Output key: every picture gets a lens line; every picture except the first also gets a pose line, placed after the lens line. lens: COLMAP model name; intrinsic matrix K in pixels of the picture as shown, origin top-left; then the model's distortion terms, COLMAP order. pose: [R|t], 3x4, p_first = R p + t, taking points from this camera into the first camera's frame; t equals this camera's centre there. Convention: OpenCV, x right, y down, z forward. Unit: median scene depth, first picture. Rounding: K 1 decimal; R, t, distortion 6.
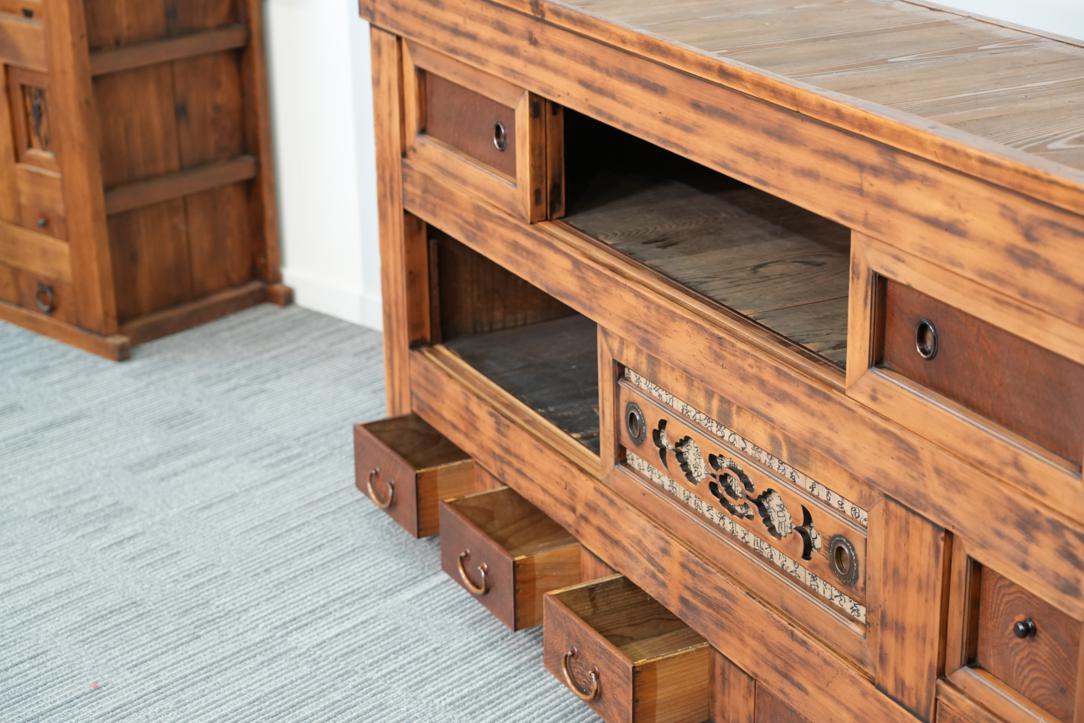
lens RADIAL K [[2051.2, 0, 545.0], [0, 2051.2, 370.5], [0, 0, 1]] dist [-0.014852, 0.126457]
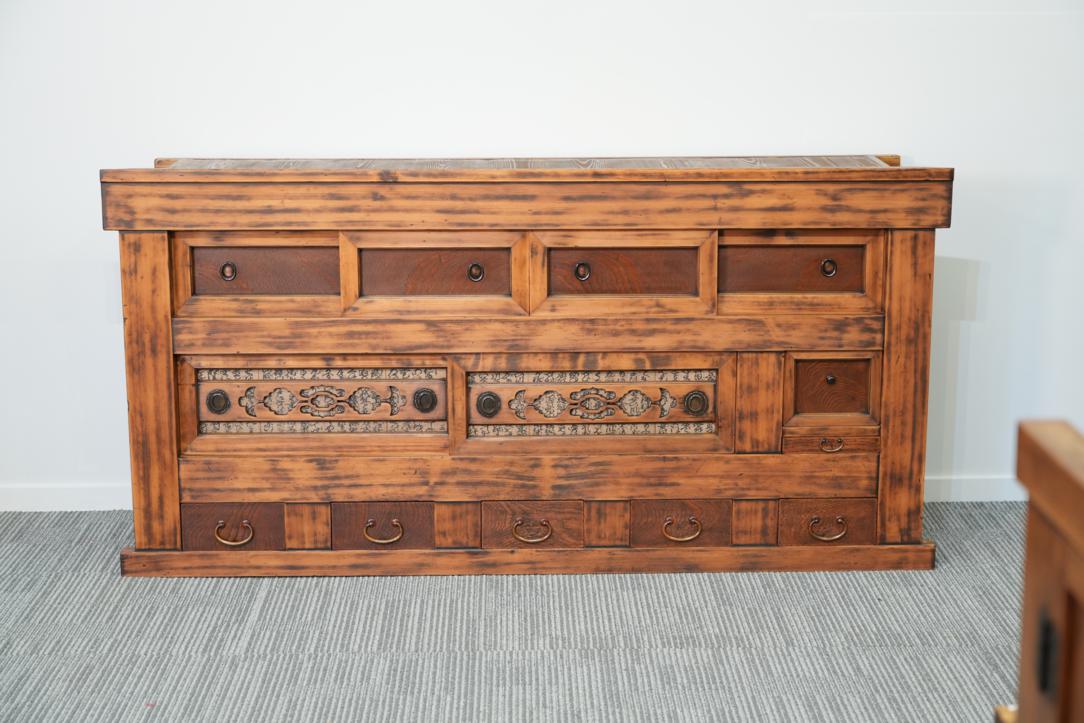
lens RADIAL K [[1879.1, 0, 555.2], [0, 1879.1, 359.1], [0, 0, 1]] dist [-0.013517, 0.059793]
pose [[0.445192, -0.177755, 0.877614, -1.312773], [0.313359, 0.949052, 0.033264, -0.045014], [-0.838815, 0.260200, 0.478212, 0.201835]]
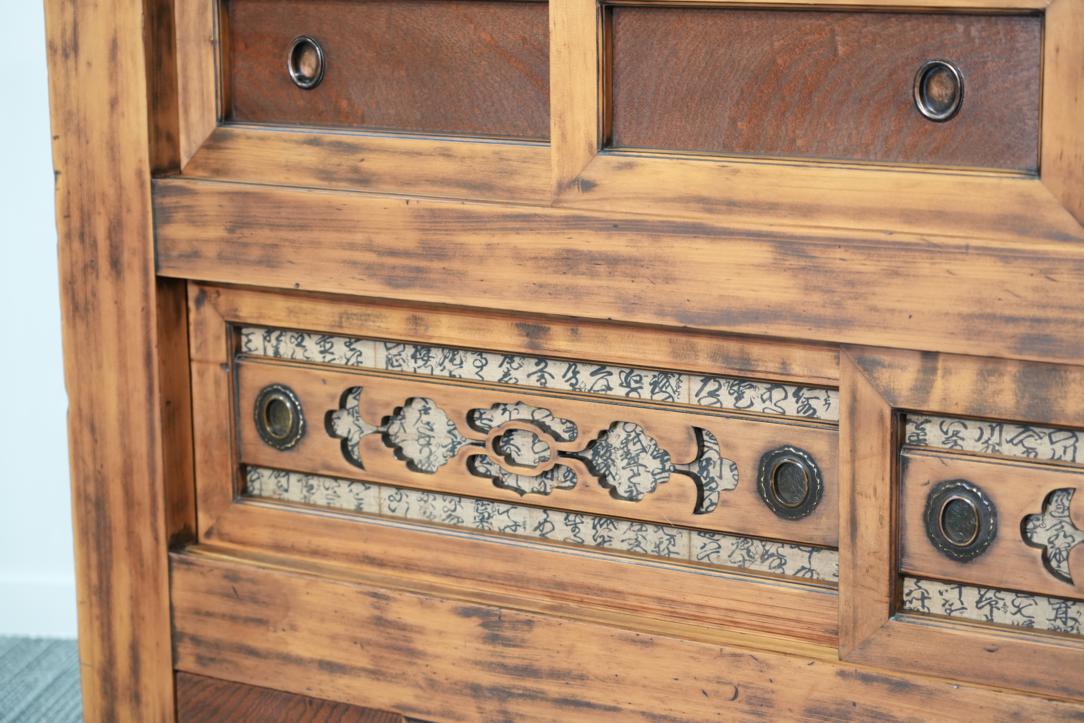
lens RADIAL K [[2348.6, 0, 571.0], [0, 2348.6, 355.1], [0, 0, 1]] dist [-0.027767, 0.323199]
pose [[0.838892, -0.103151, 0.534435, -0.368526], [0.190262, 0.975510, -0.110367, 0.032766], [-0.509962, 0.194268, 0.837973, 0.539922]]
